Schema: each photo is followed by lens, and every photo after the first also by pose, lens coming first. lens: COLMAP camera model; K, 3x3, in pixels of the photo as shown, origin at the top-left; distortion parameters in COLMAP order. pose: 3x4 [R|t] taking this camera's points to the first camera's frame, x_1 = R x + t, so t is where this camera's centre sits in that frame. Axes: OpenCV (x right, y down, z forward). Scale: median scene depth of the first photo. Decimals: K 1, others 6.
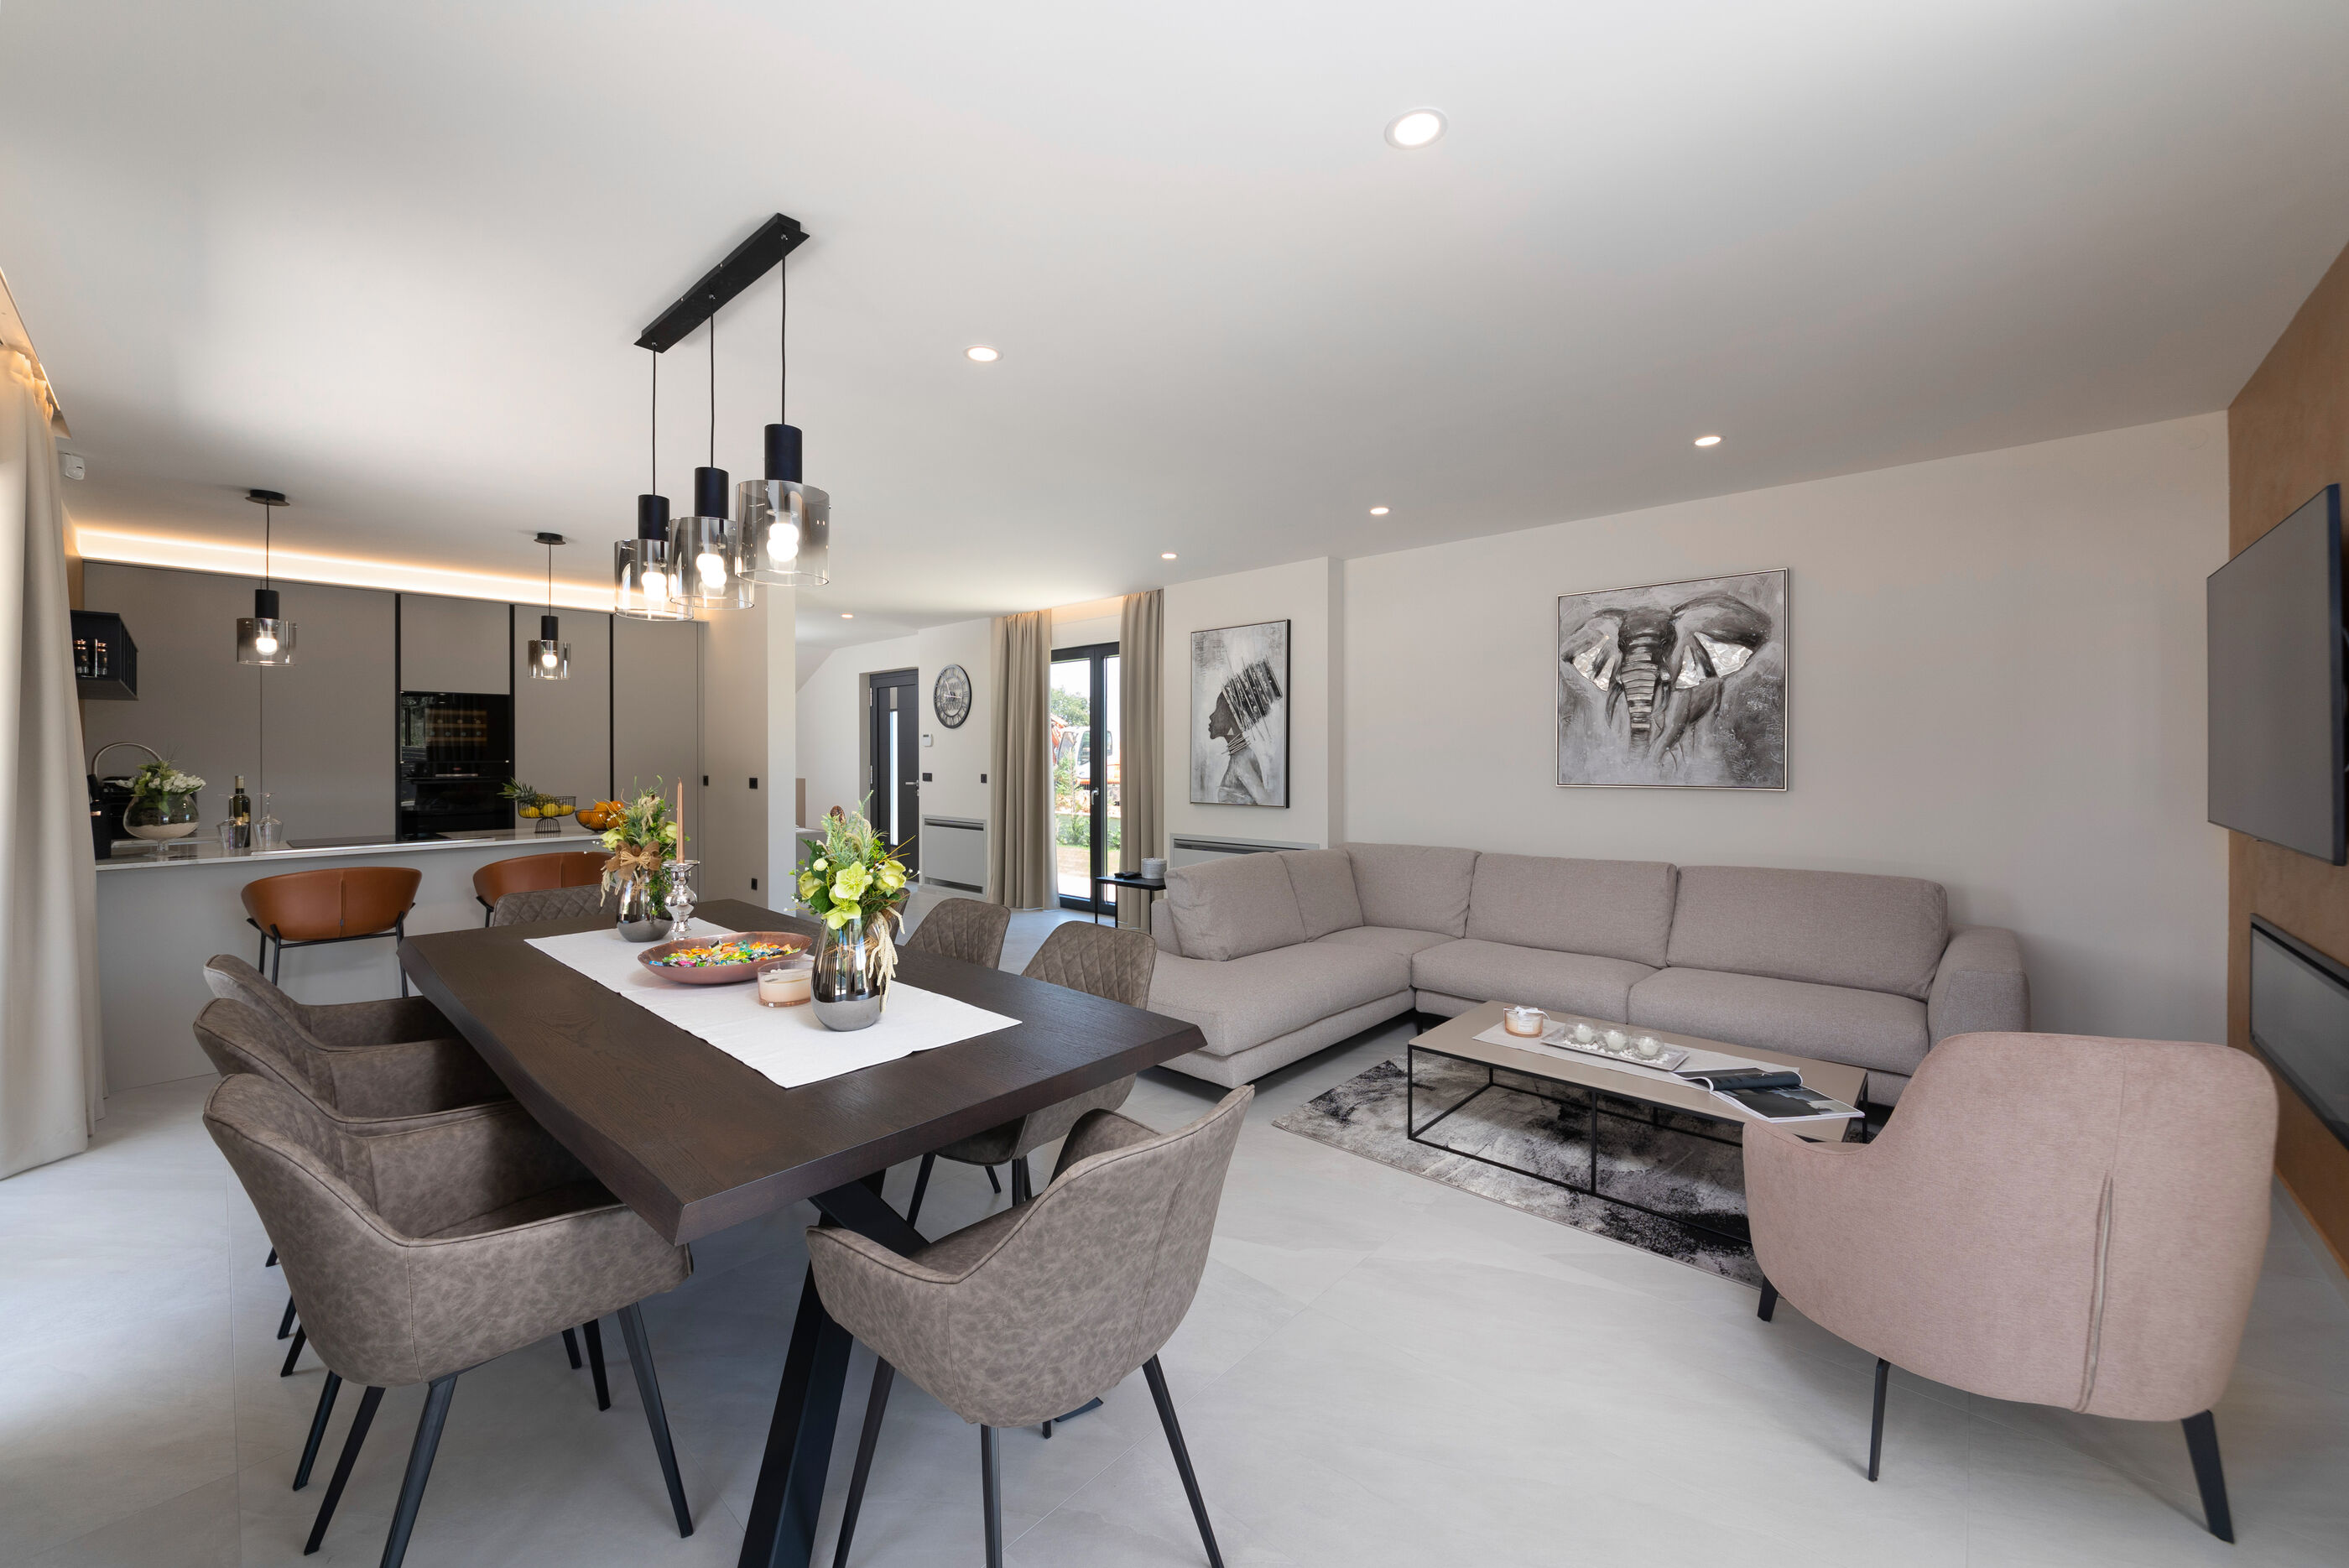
lens RADIAL K [[888.7, 0, 1156.9], [0, 888.7, 755.2], [0, 0, 1]] dist [-0.000032, -0.000136]
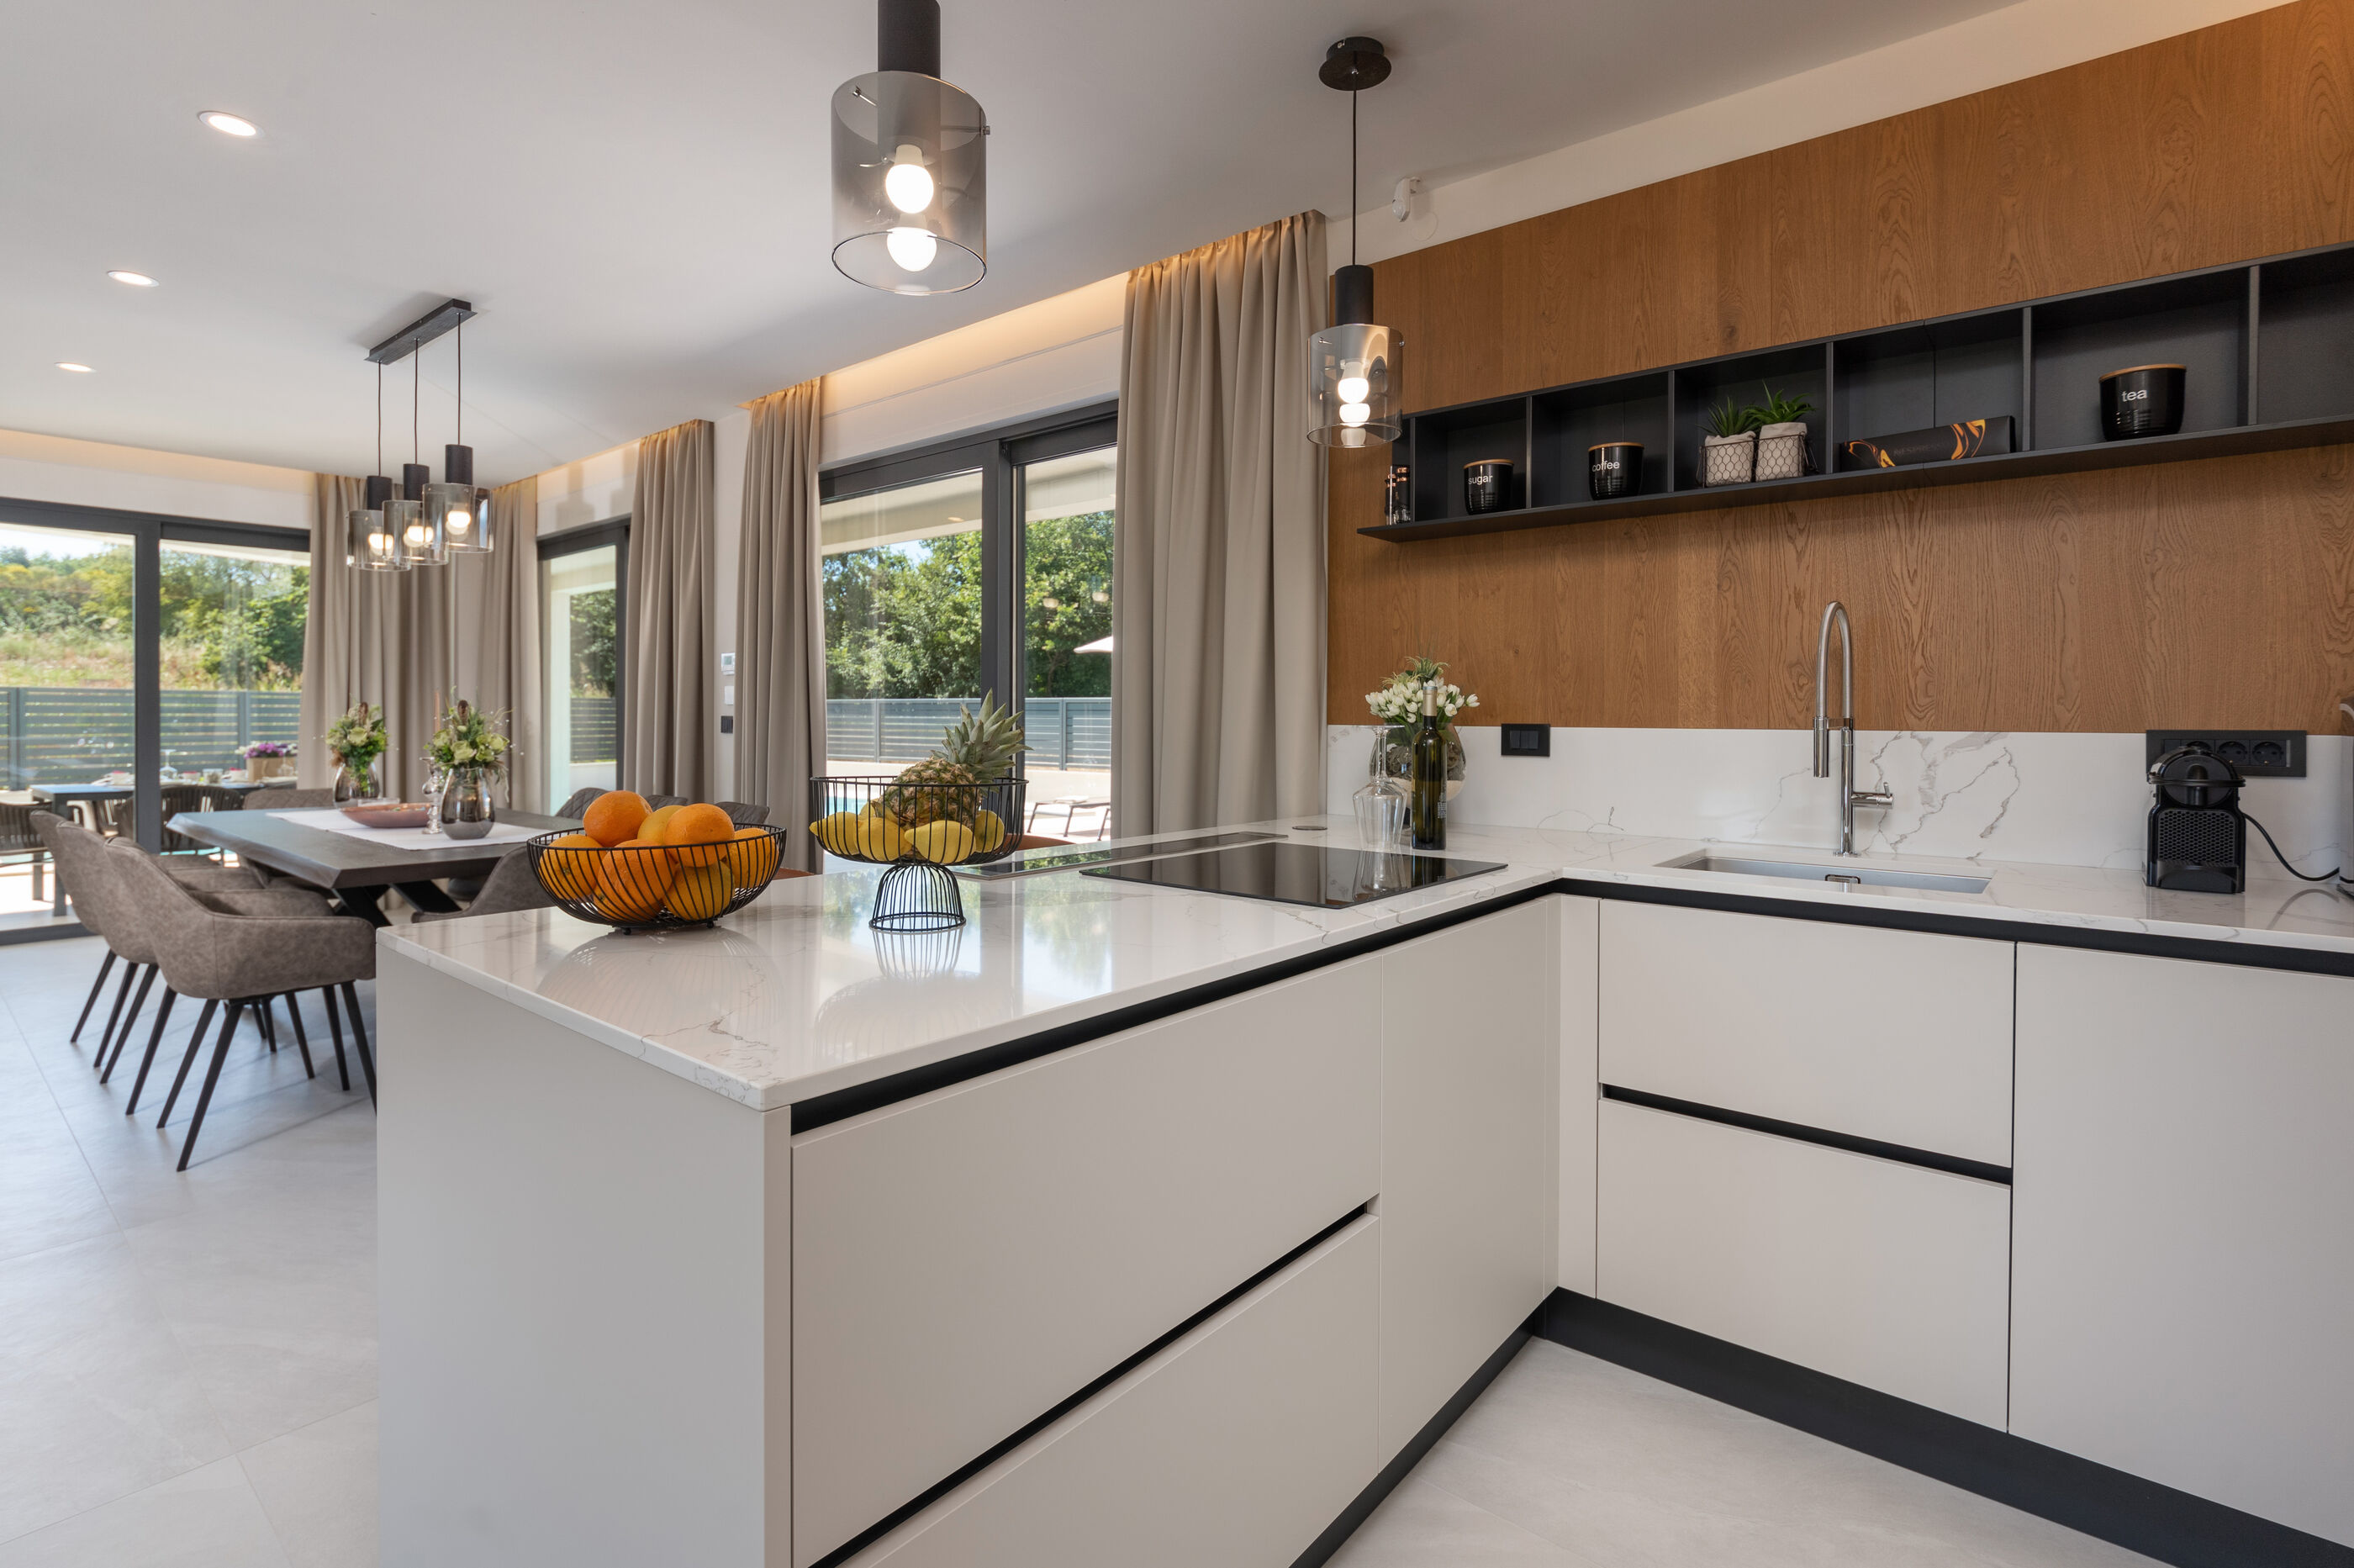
lens RADIAL K [[1118.7, 0, 1171.8], [0, 1118.7, 726.0], [0, 0, 1]] dist [0.000492, -0.005397]
pose [[-0.998666, -0.000761, -0.051622, -0.823580], [-0.001223, 0.999960, 0.008916, 0.035672], [0.051613, 0.008967, -0.998627, 1.454797]]
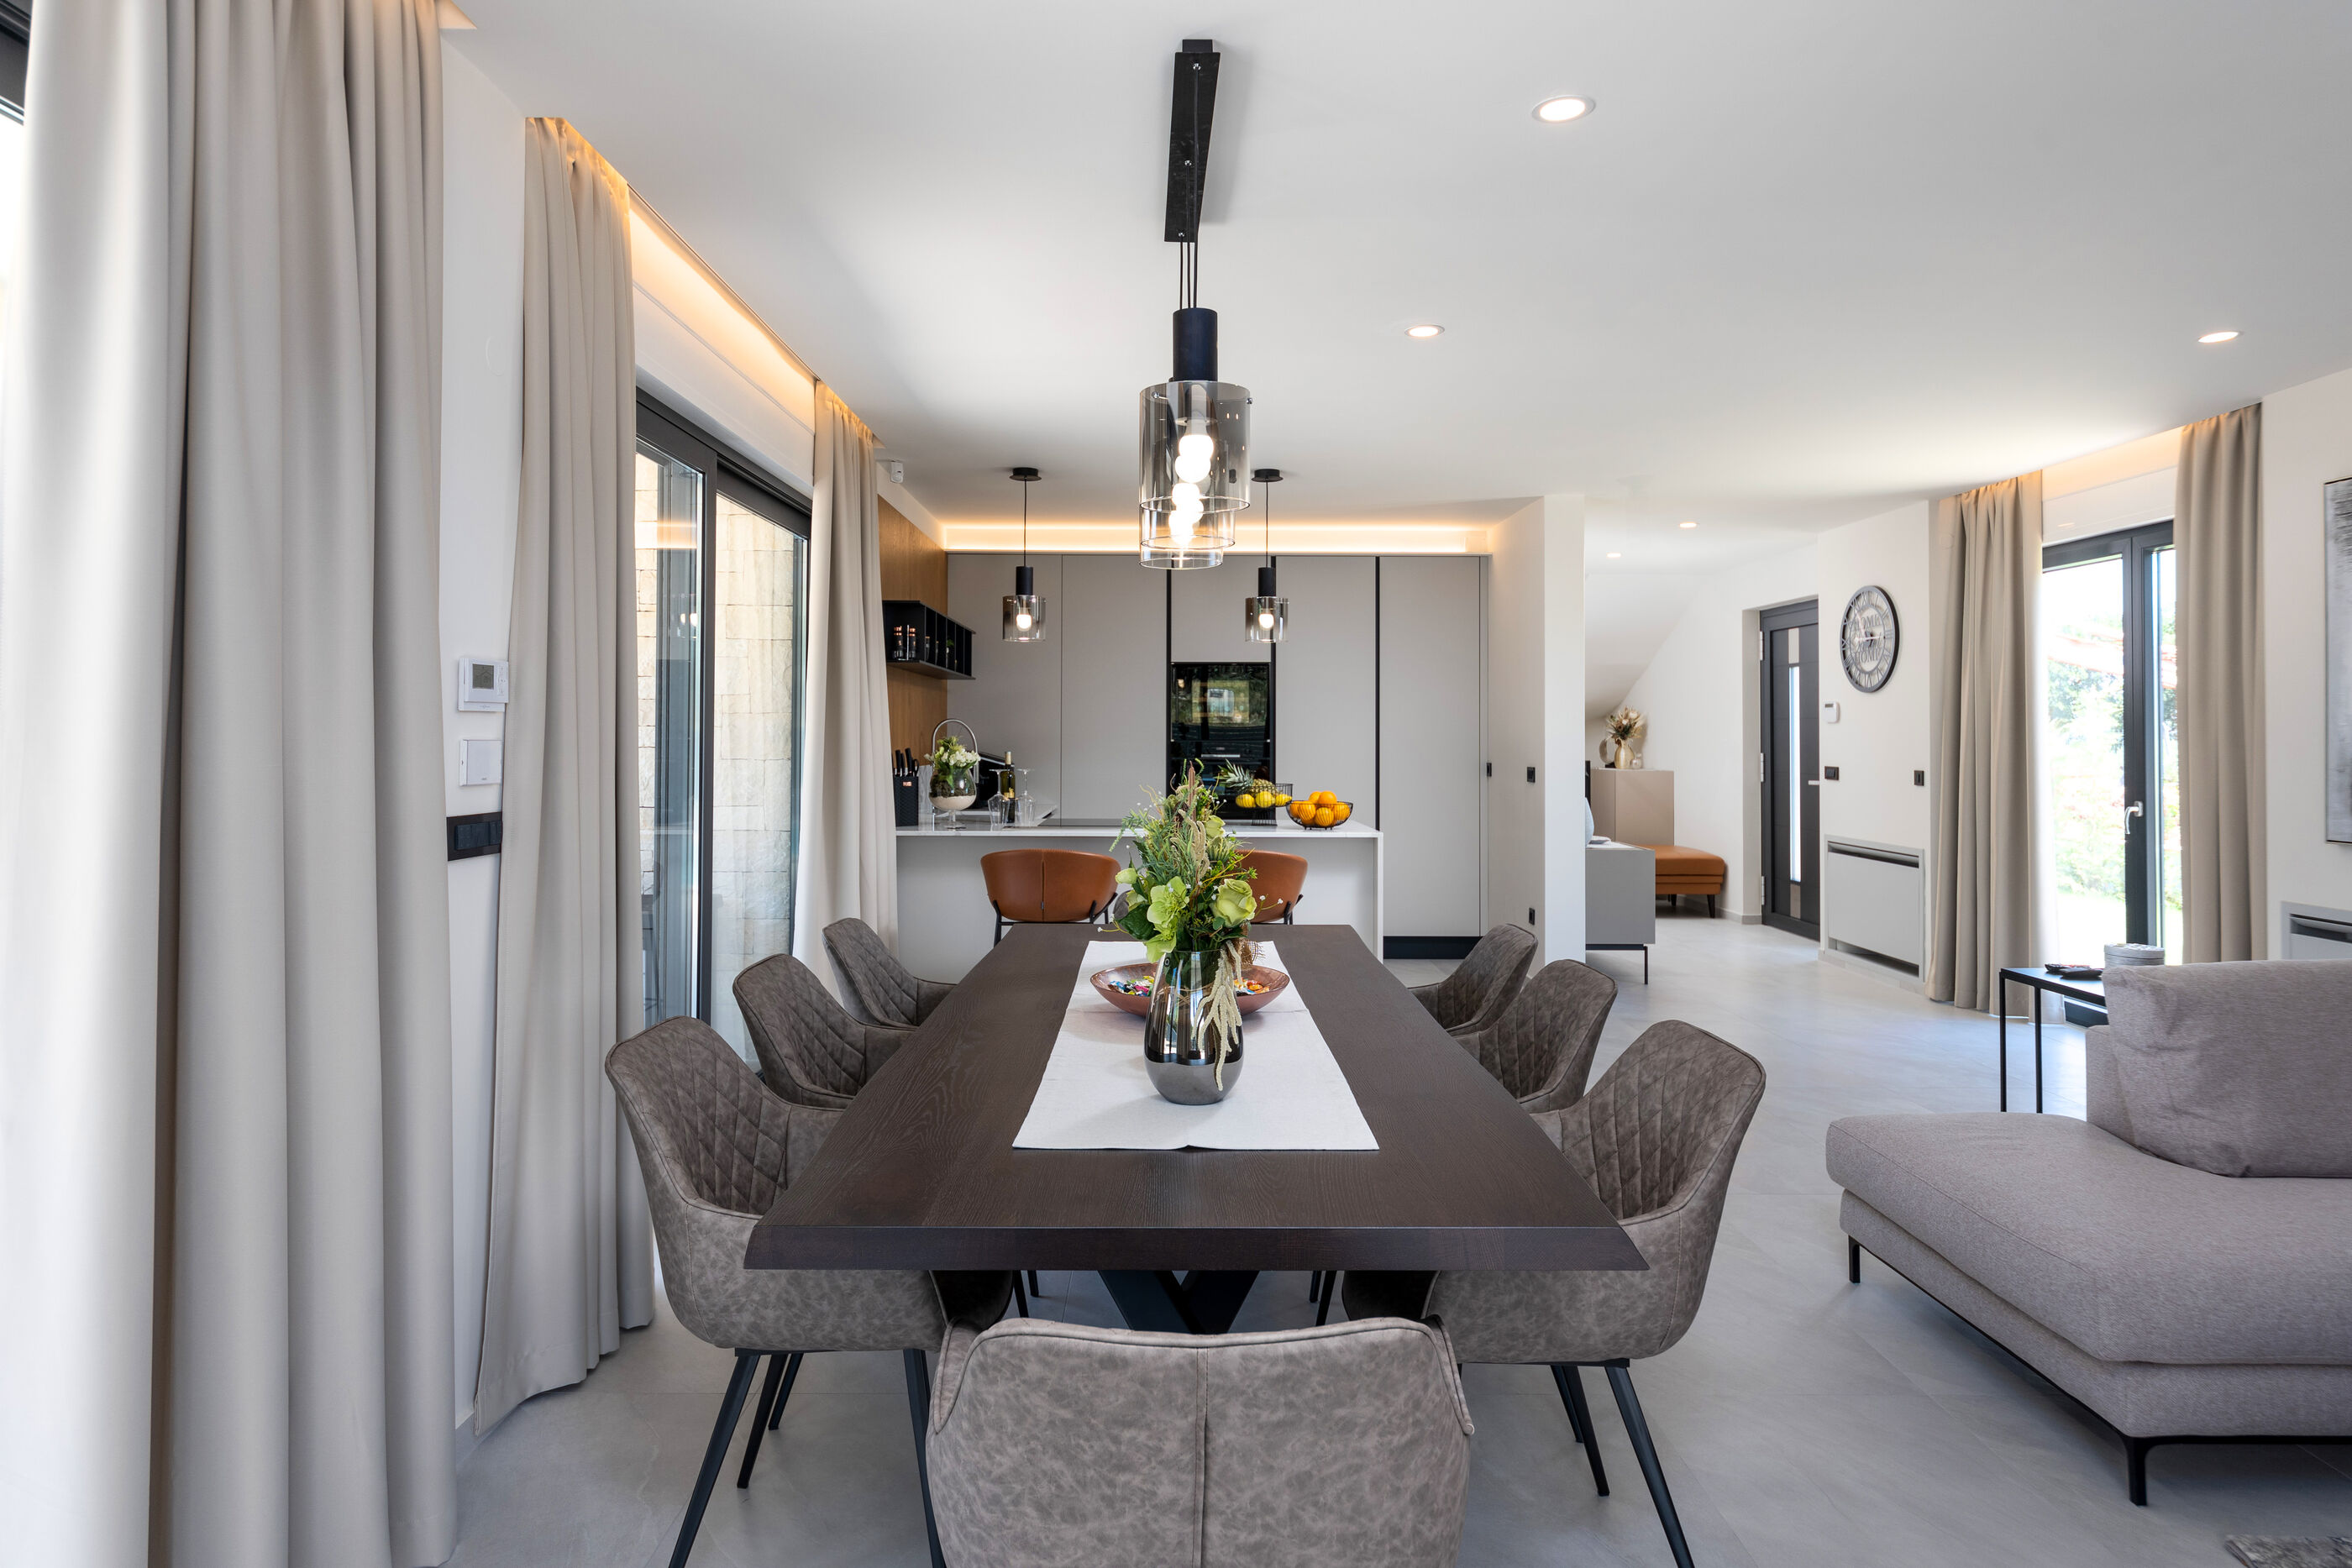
lens RADIAL K [[1328.7, 0, 1181.8], [0, 1328.7, 711.6], [0, 0, 1]] dist [0.001999, -0.000364]
pose [[0.688662, -0.006373, -0.725054, 0.187954], [-0.007123, 0.999854, -0.015554, -0.000540], [0.725047, 0.015876, 0.688516, 0.092861]]
